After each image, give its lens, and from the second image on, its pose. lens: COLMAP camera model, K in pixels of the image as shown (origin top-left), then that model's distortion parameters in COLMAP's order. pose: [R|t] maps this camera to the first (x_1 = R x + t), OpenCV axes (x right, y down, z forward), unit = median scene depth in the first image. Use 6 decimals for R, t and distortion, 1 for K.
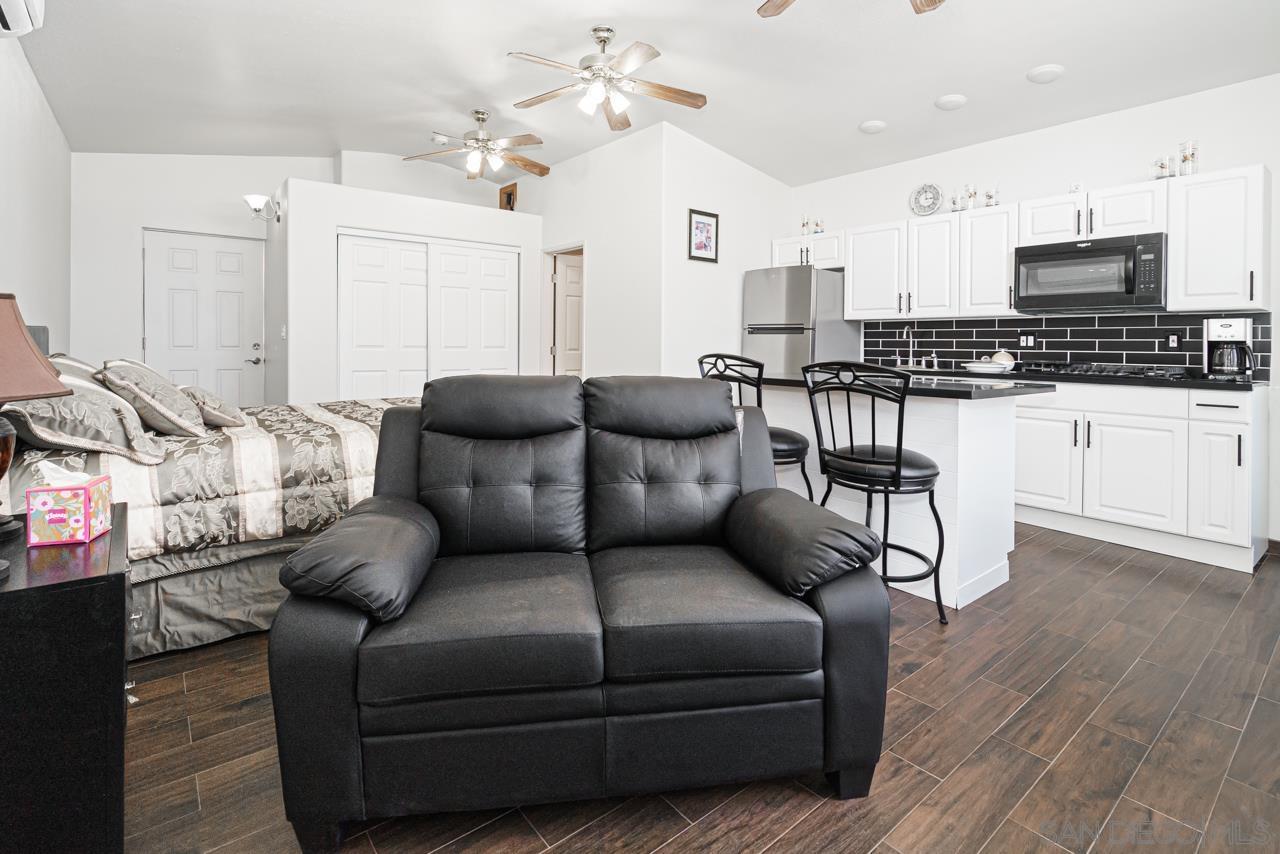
lens RADIAL K [[592.4, 0, 645.7], [0, 592.4, 344.8], [0, 0, 1]] dist [-0.001546, 0.000191]
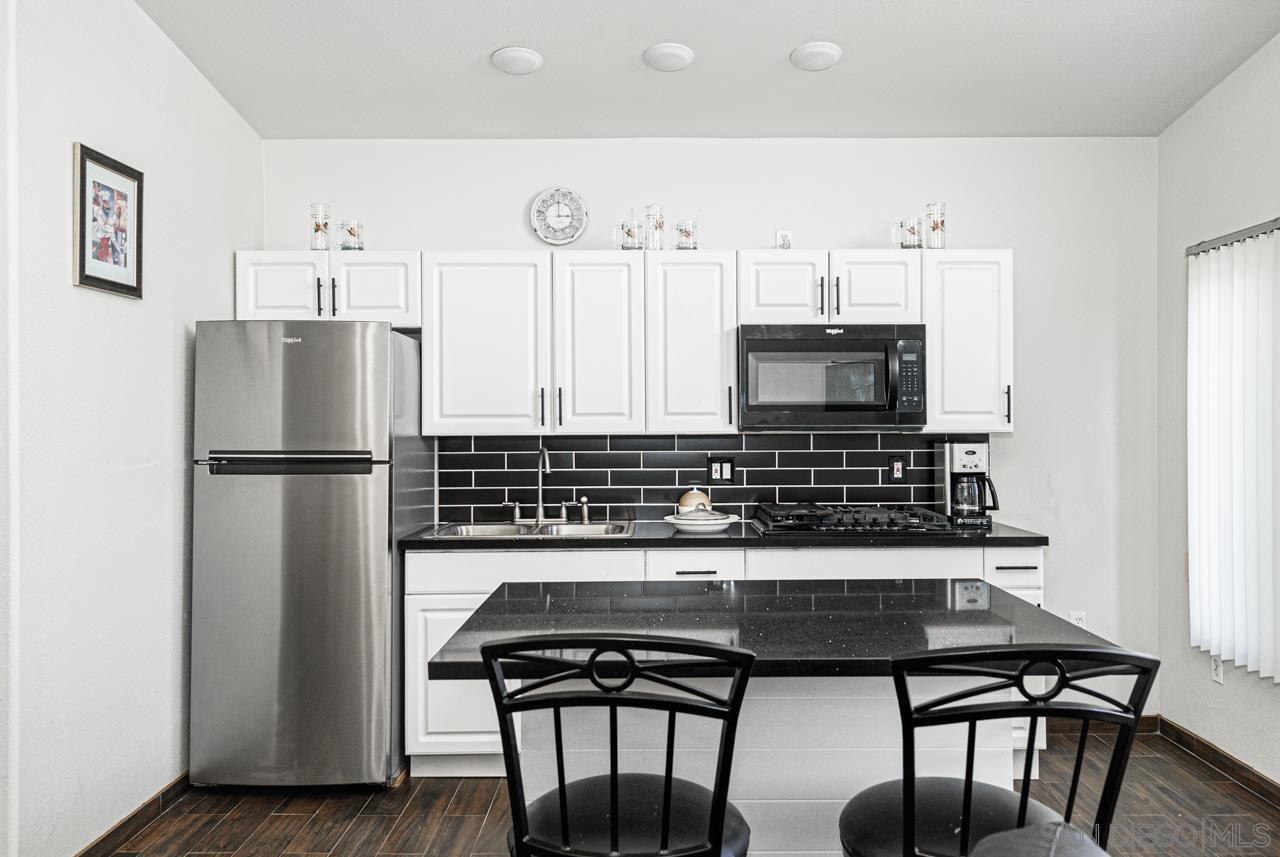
lens RADIAL K [[946.4, 0, 646.1], [0, 946.4, 416.6], [0, 0, 1]] dist [0.001306, -0.001888]
pose [[0.637094, -0.015607, 0.770628, -0.178378], [0.012434, 0.999873, 0.009971, -0.074630], [-0.770686, 0.003230, 0.637207, 0.420029]]
